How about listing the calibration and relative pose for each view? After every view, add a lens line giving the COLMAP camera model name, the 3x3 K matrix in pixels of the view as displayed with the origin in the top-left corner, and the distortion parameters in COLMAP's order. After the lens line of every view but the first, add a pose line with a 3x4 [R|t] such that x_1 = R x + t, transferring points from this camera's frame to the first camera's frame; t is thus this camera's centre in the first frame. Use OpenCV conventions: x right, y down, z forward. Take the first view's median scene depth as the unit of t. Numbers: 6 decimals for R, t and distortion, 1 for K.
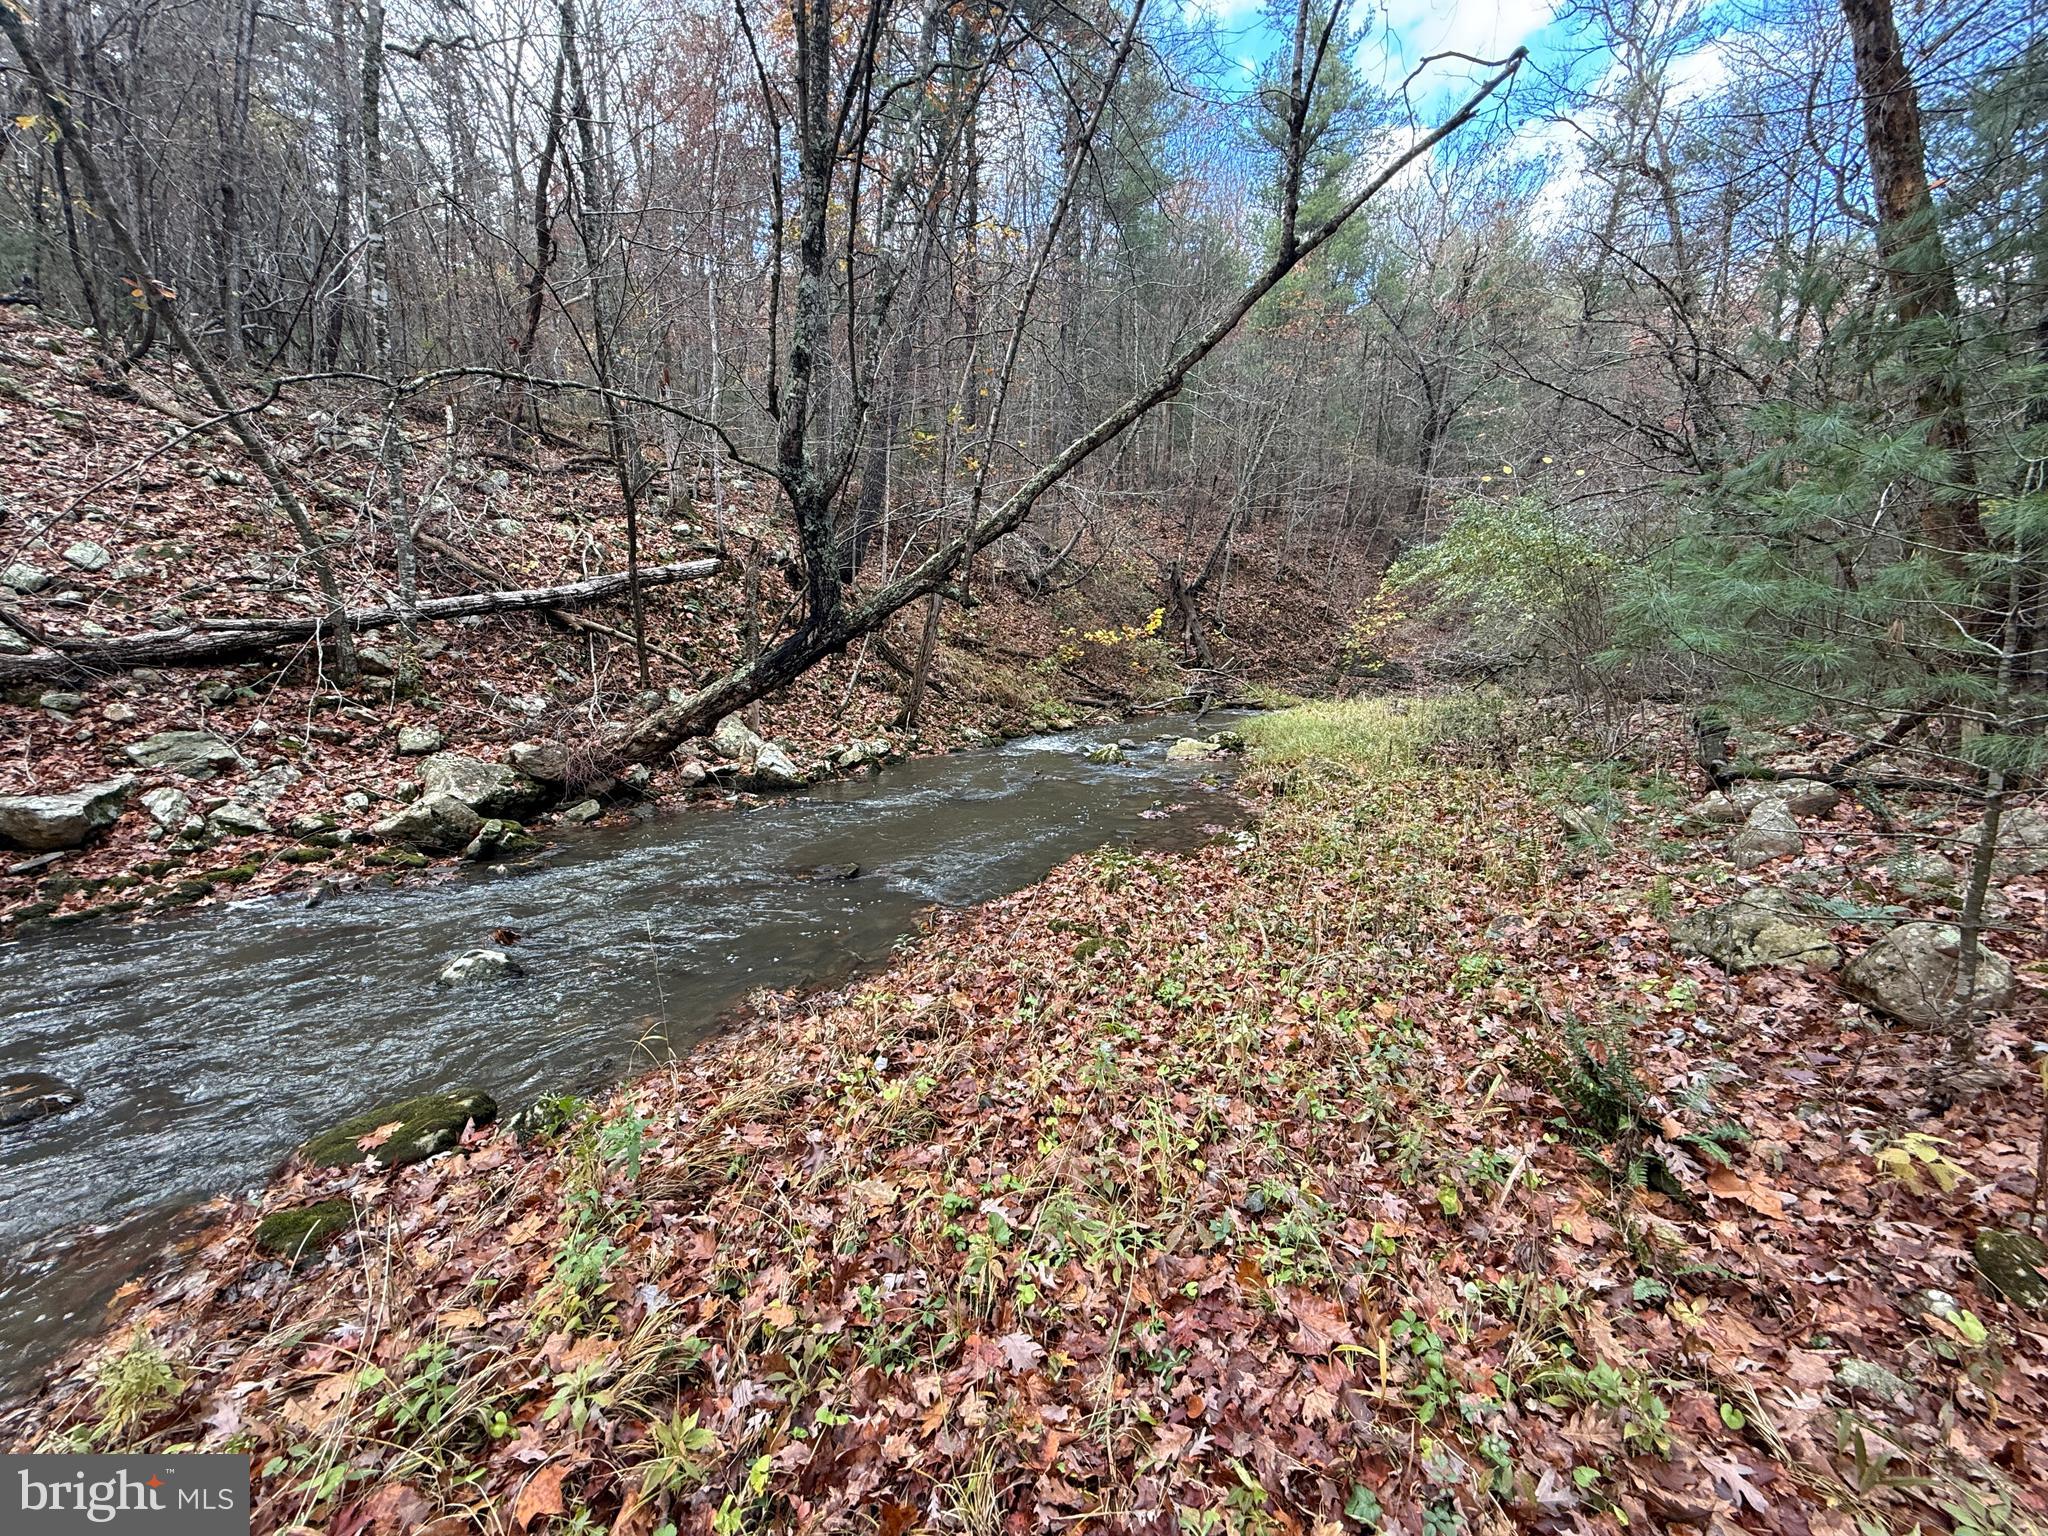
lens RADIAL K [[822.5, 0, 1022.7], [0, 822.5, 767.5], [0, 0, 1]] dist [0.002350, -0.001307]
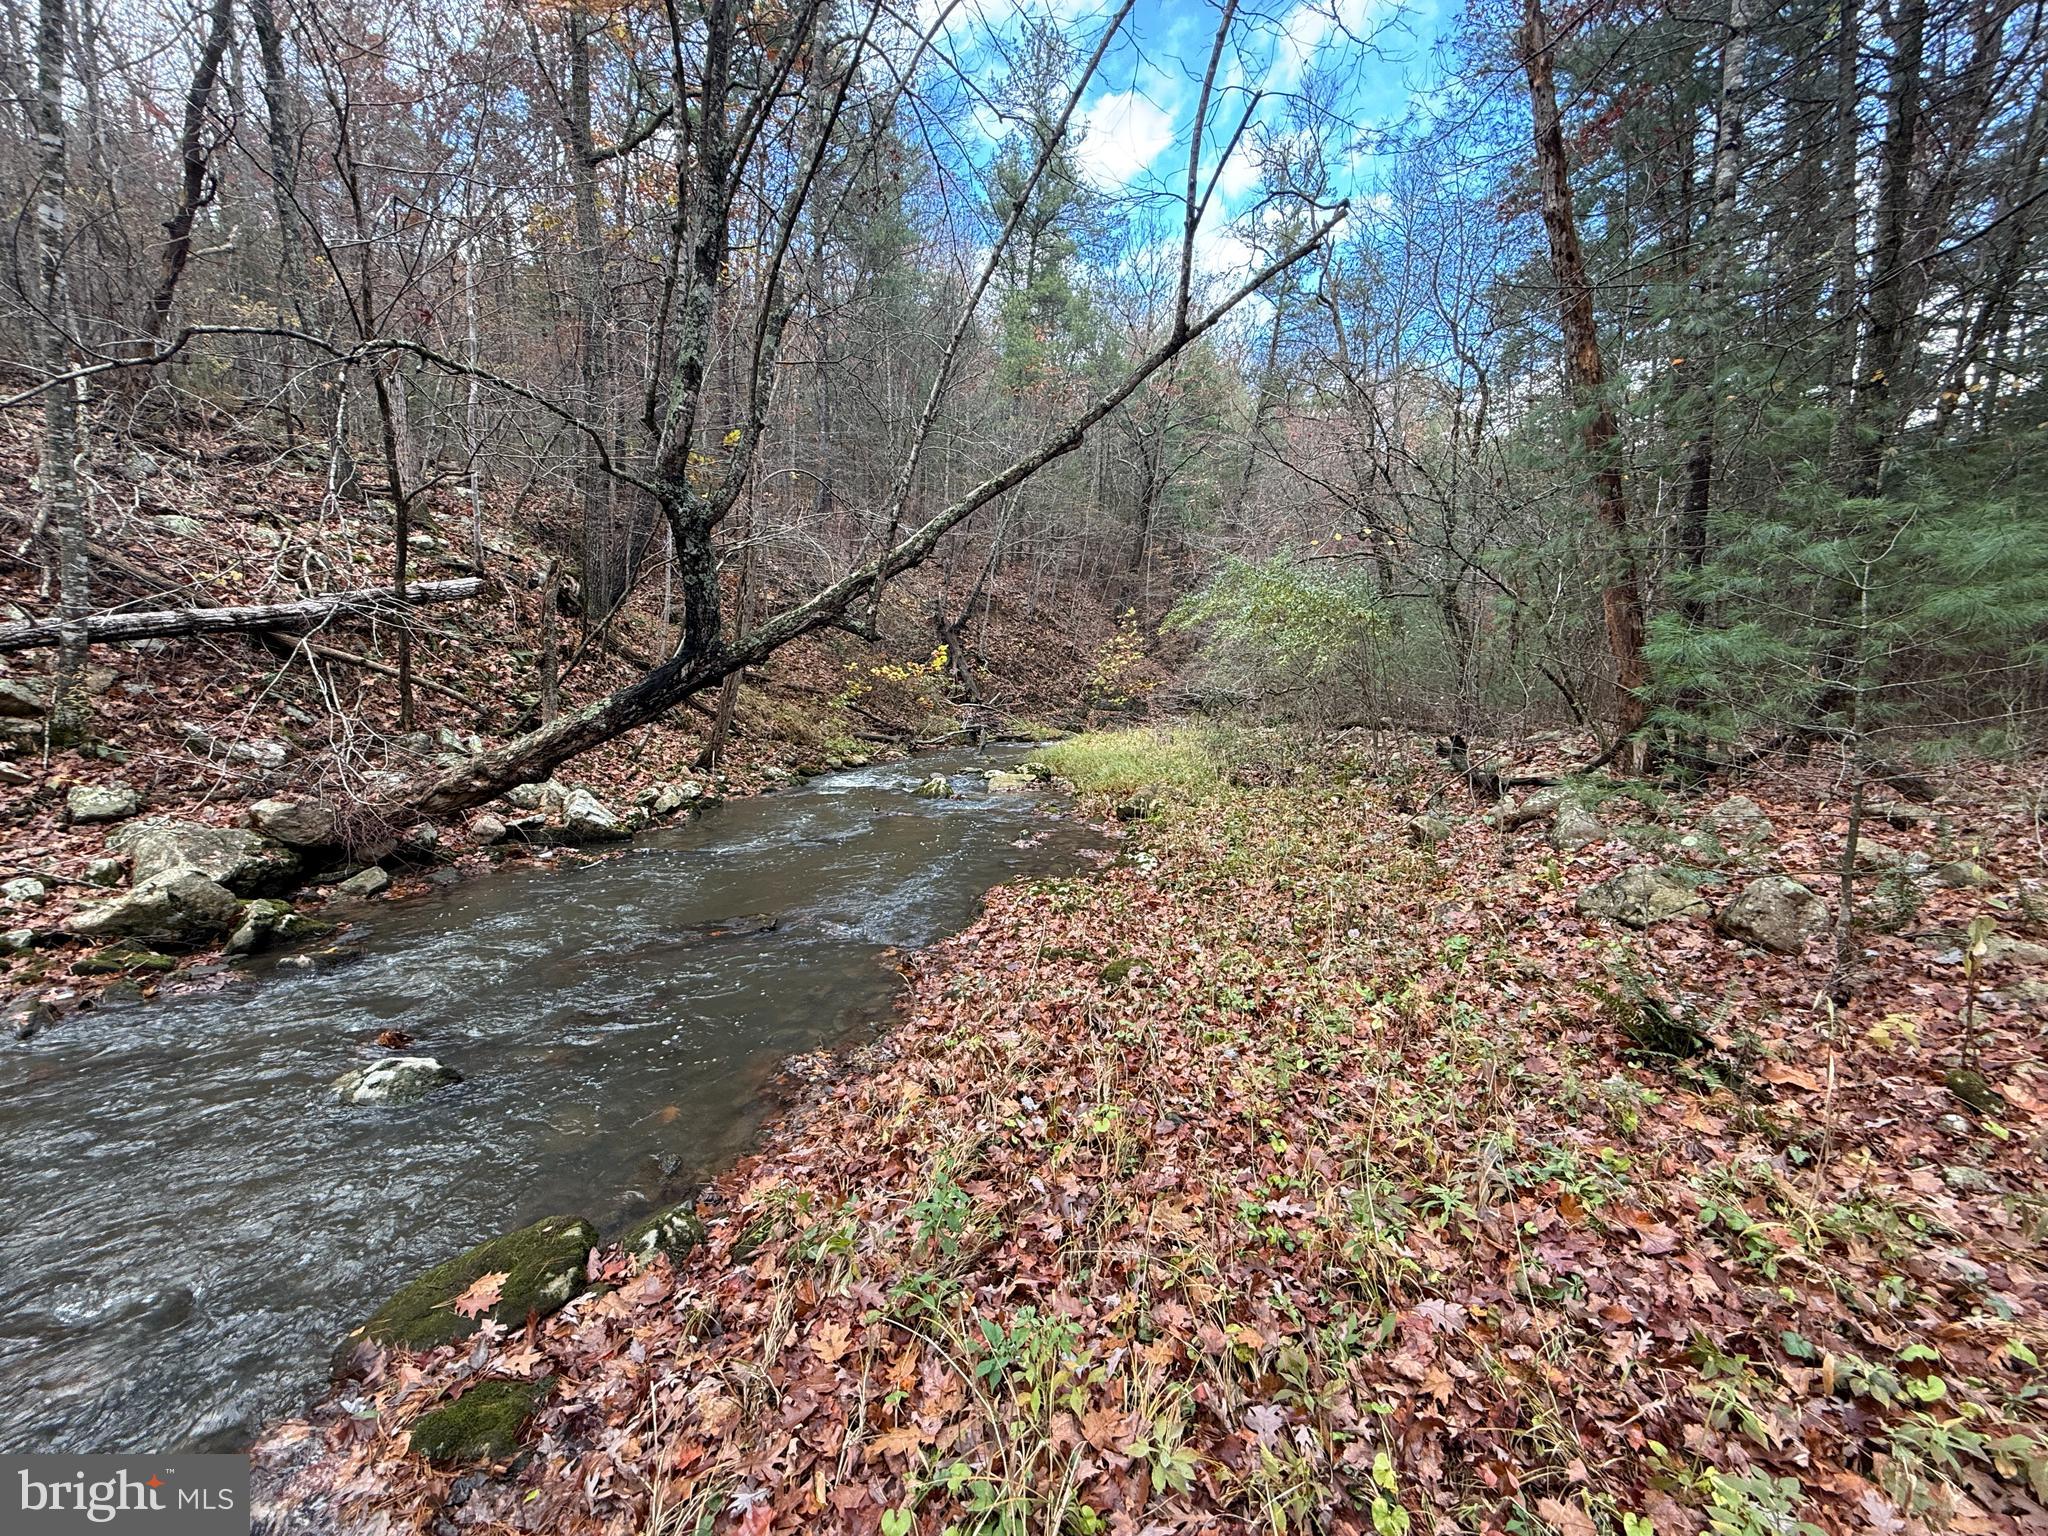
lens RADIAL K [[822.5, 0, 1022.0], [0, 822.5, 768.8], [0, 0, 1]] dist [0.002350, -0.001307]
pose [[0.944964, -0.030258, 0.325773, -0.173543], [0.043636, 0.998474, -0.033836, -0.001890], [-0.324252, 0.046190, 0.944842, 0.020909]]
